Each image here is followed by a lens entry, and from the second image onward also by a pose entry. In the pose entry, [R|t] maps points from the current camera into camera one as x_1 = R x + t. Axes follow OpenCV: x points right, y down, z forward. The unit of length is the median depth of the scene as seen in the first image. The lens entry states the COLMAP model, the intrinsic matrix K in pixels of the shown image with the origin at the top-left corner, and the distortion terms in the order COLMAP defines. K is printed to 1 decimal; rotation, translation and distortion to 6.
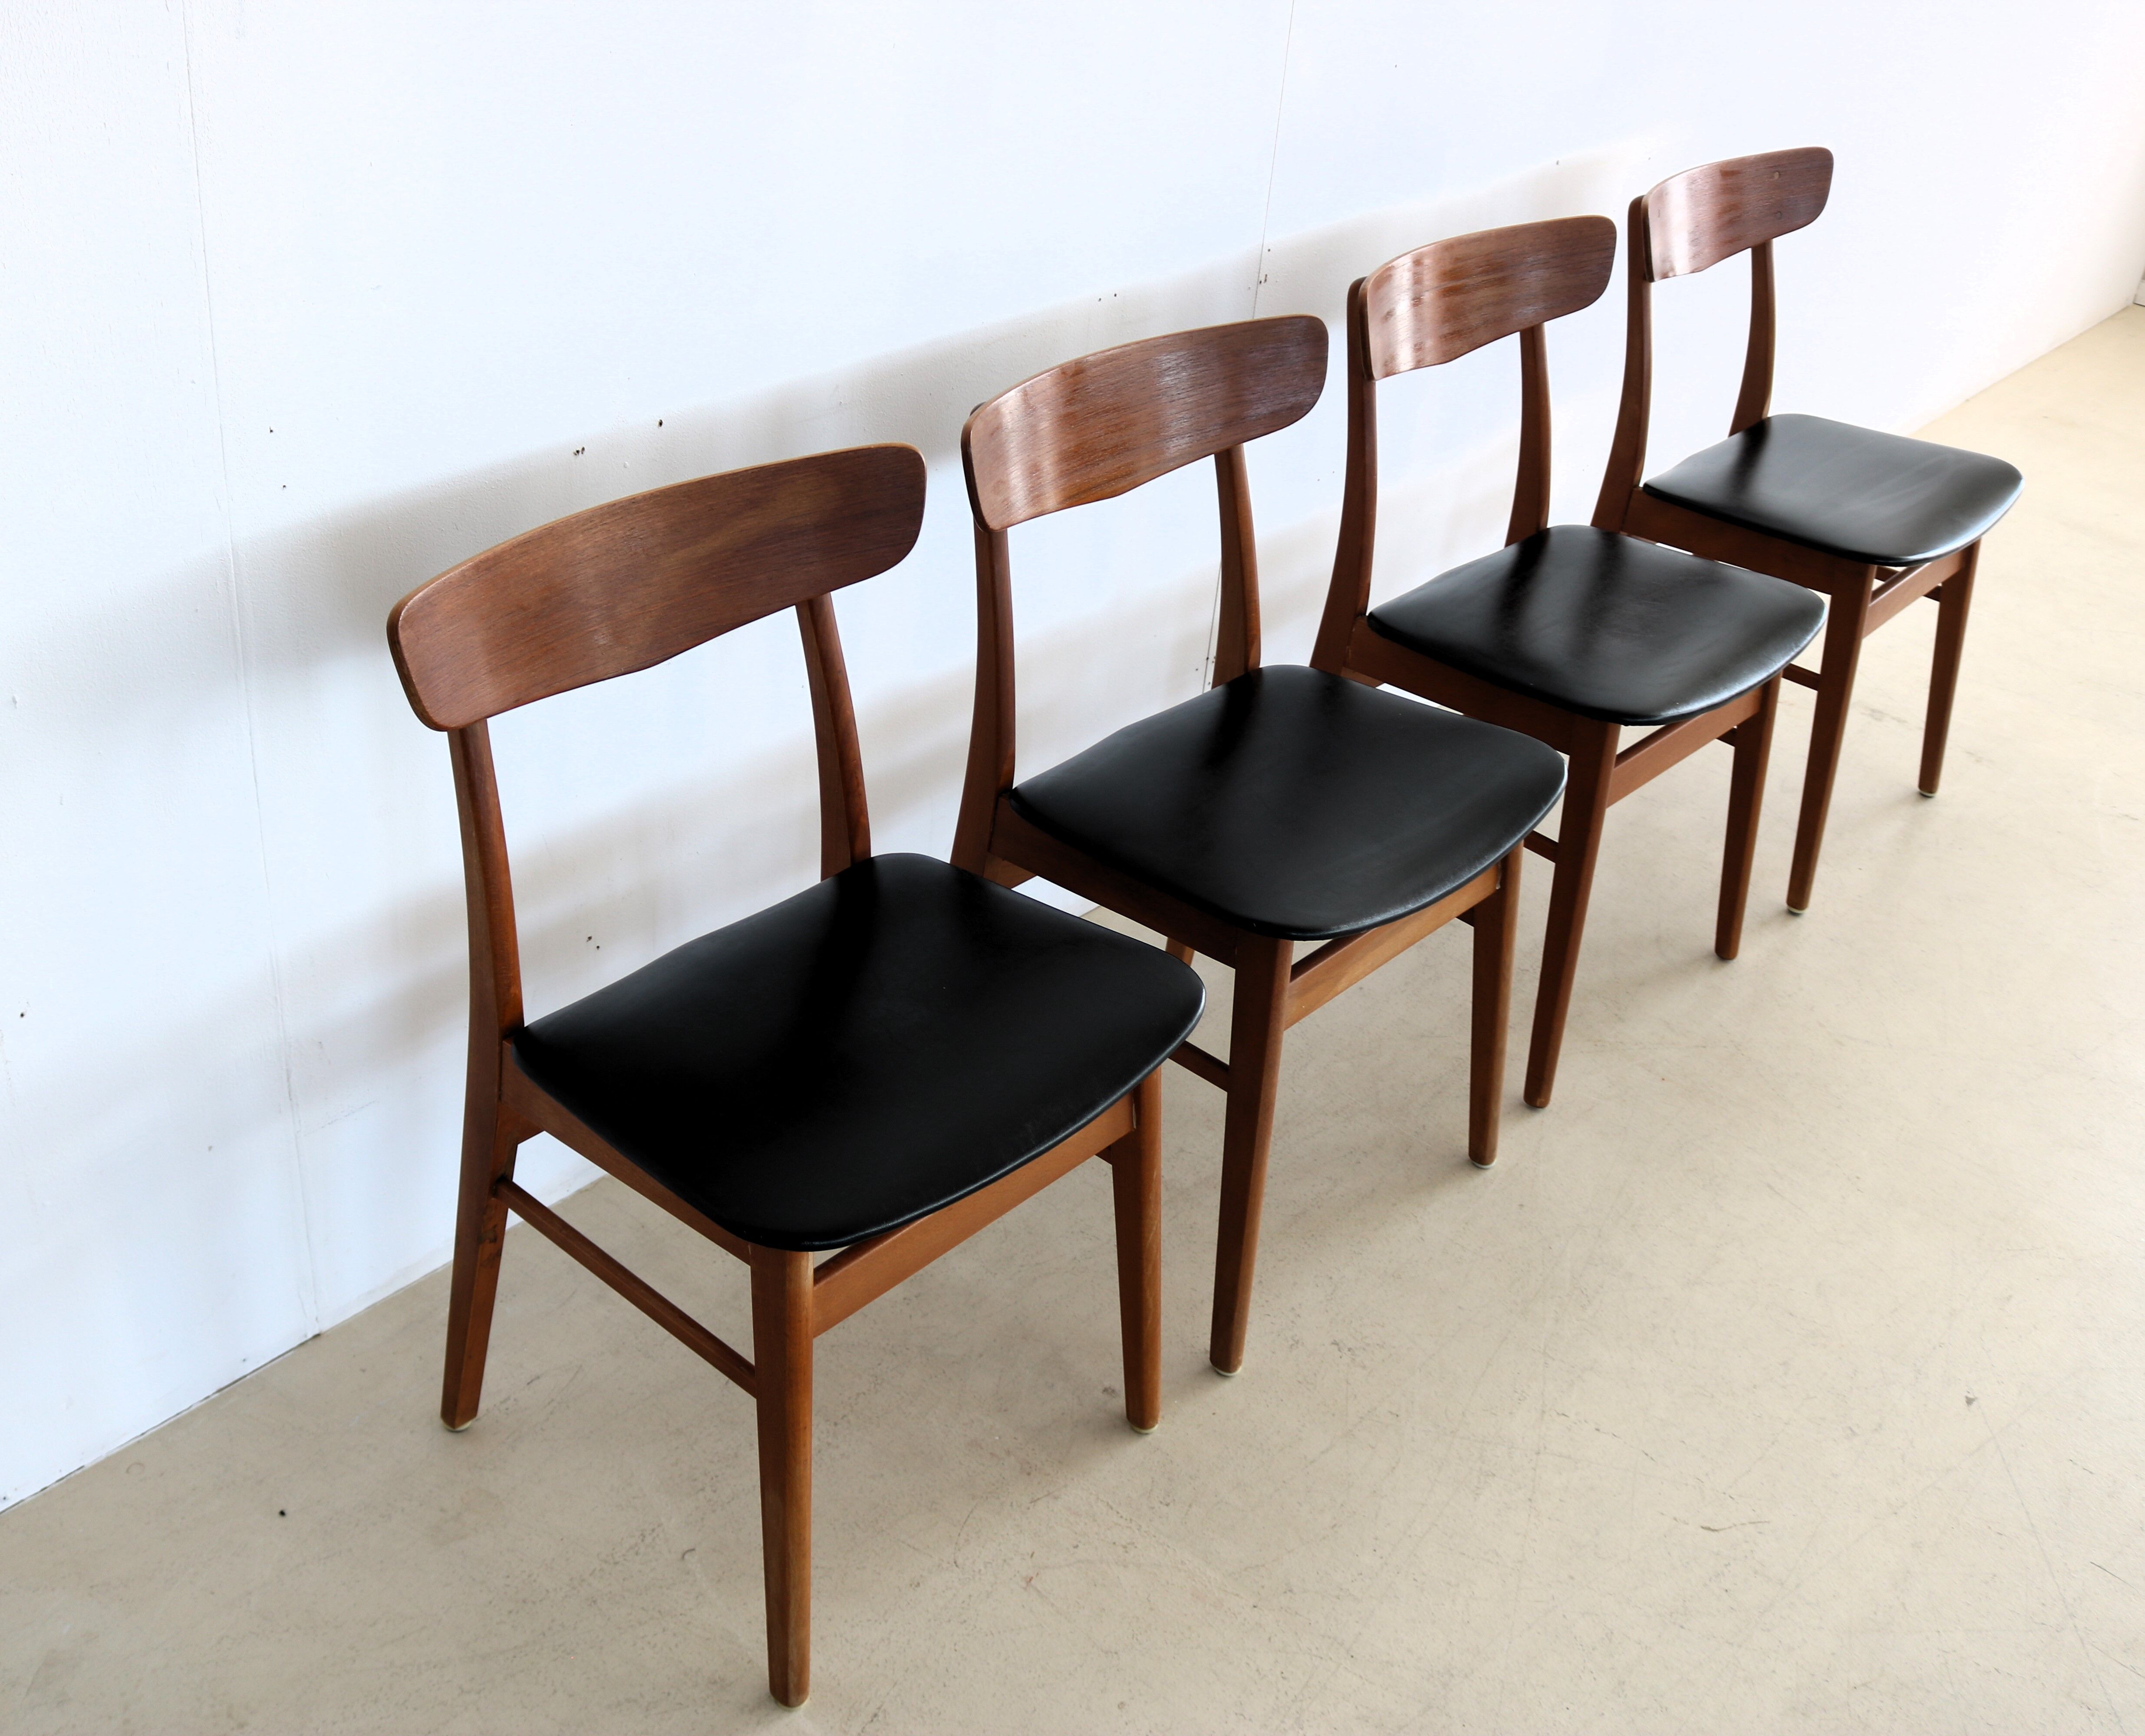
lens RADIAL K [[2380.2, 0, 1072.5], [0, 2380.2, 868.0], [0, 0, 1]] dist [-0.098017, 0.004199]
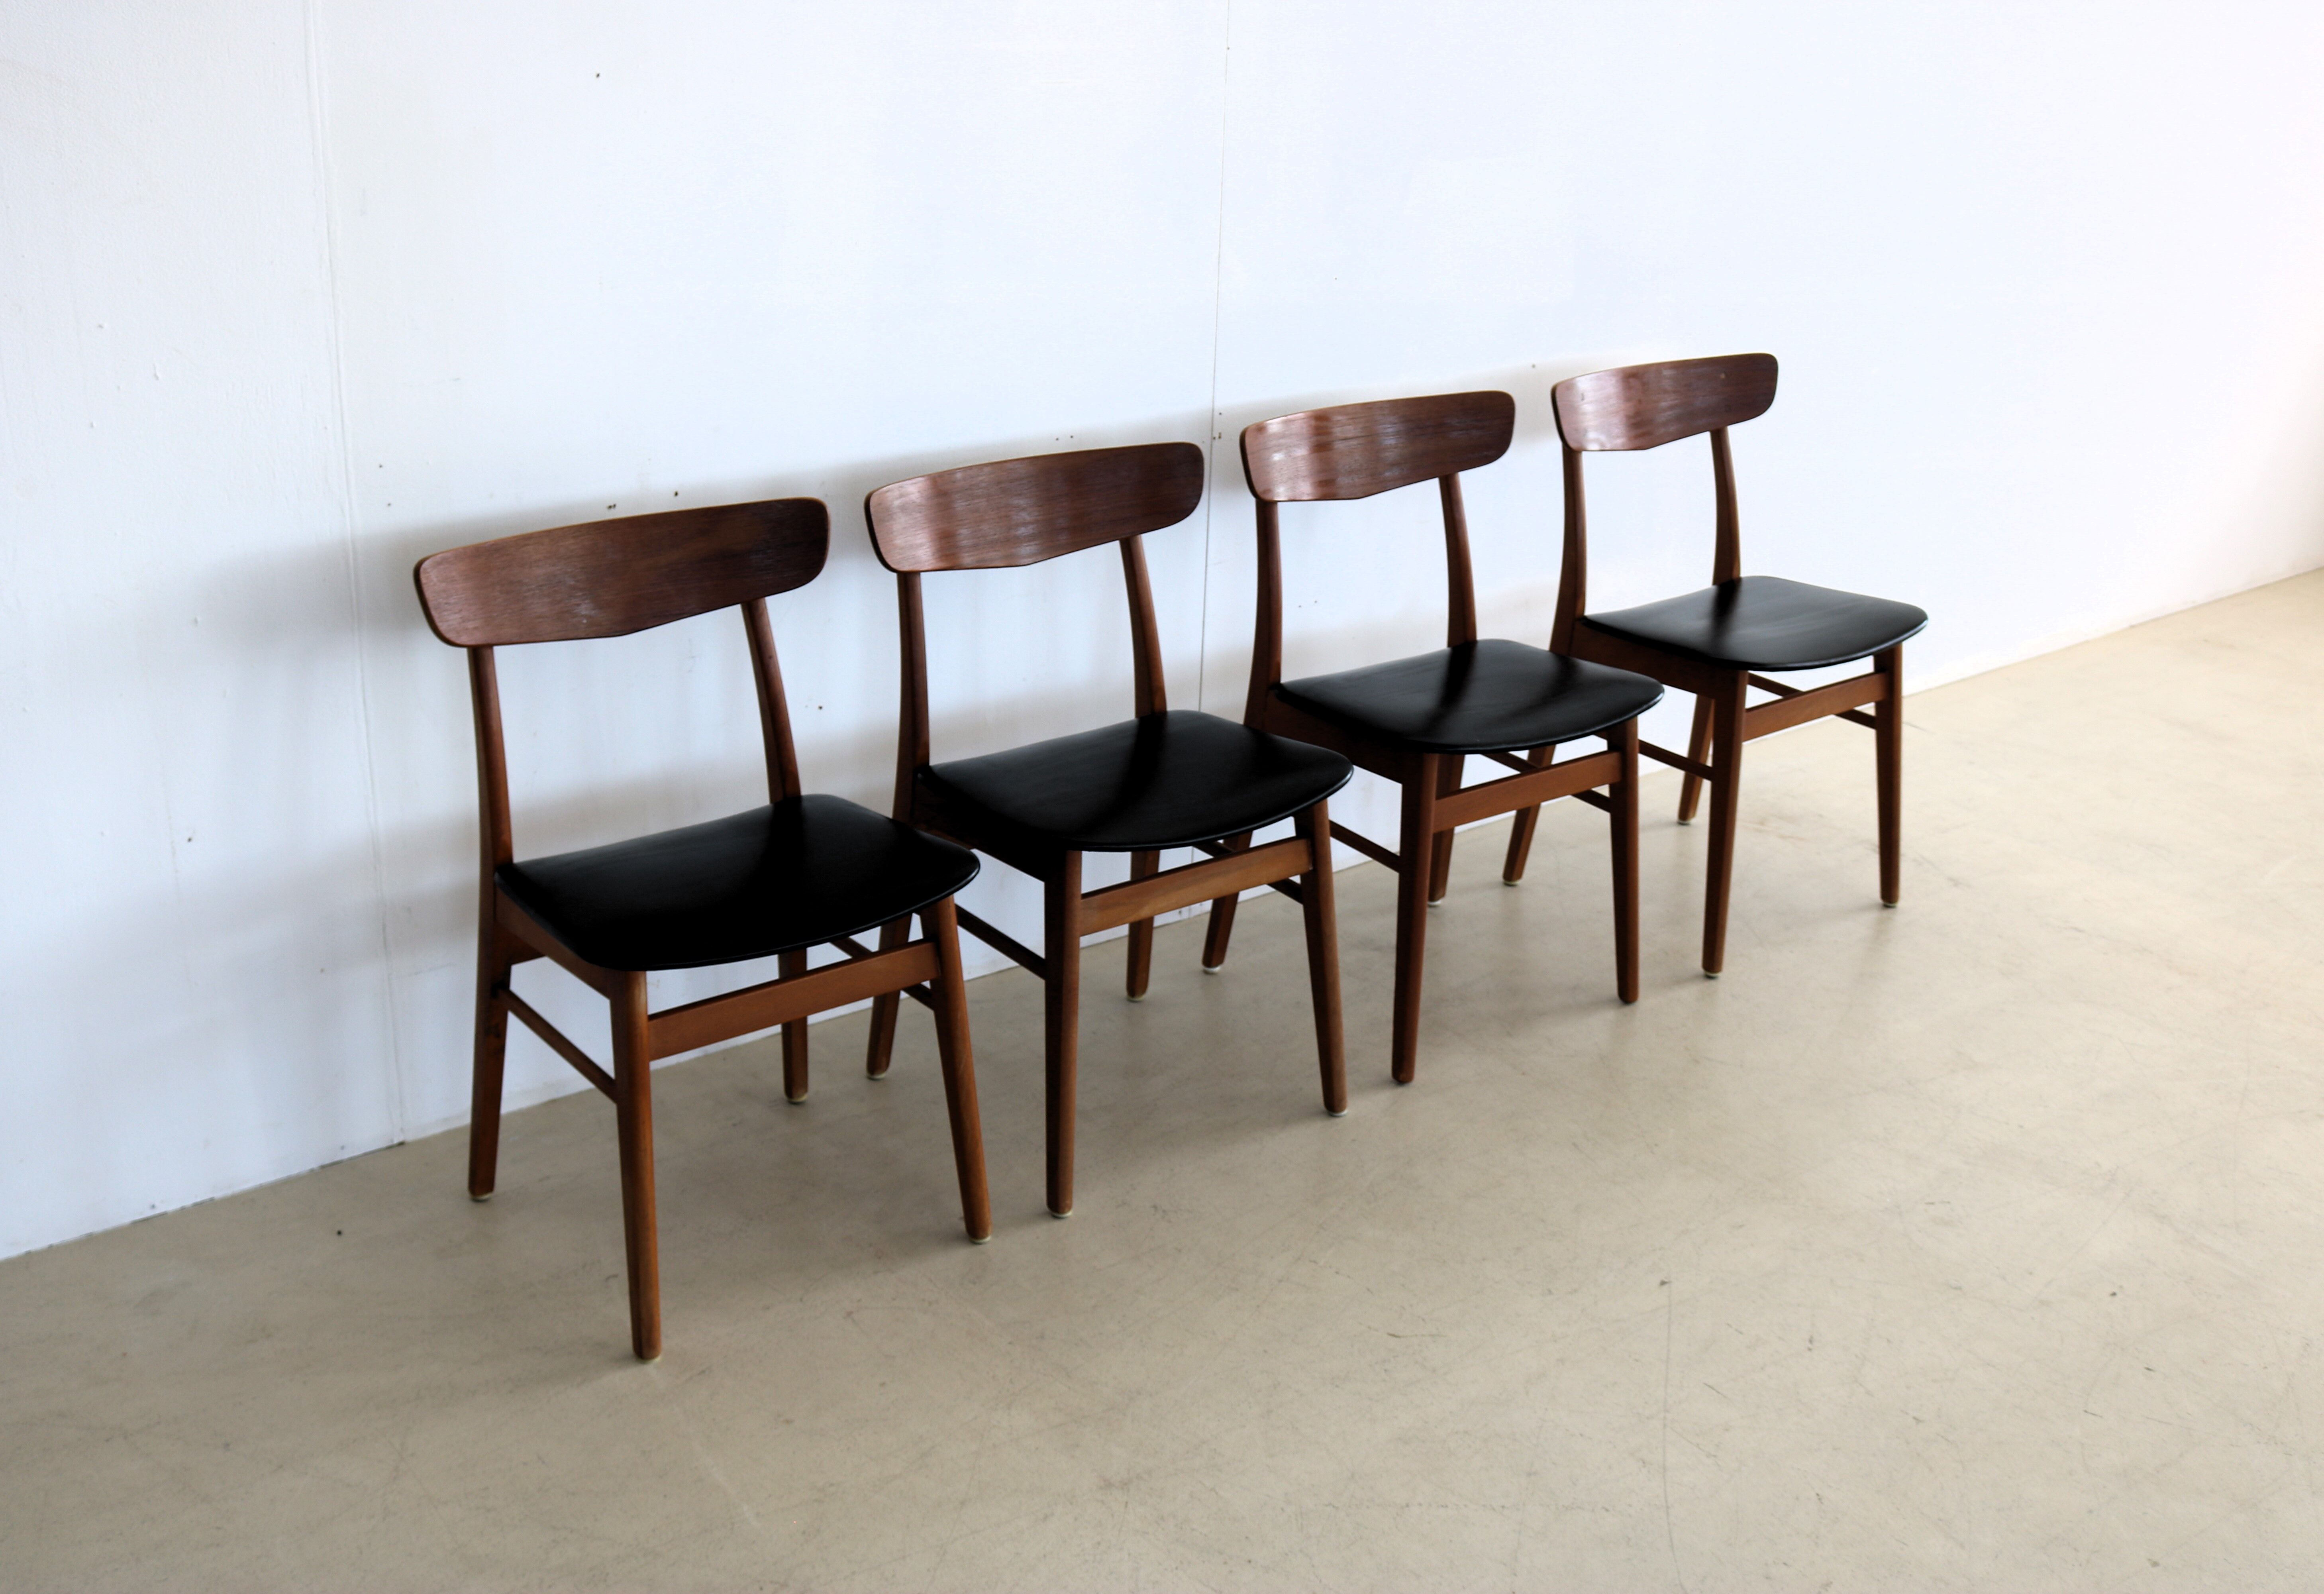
lens RADIAL K [[2533.6, 0, 1220.1], [0, 2533.6, 762.9], [0, 0, 1]] dist [-0.093718, 0.050060]
pose [[0.986524, 0.018618, -0.162555, 0.396932], [-0.049474, 0.980941, -0.187900, 0.240262], [0.155959, 0.193410, 0.968643, -0.399819]]
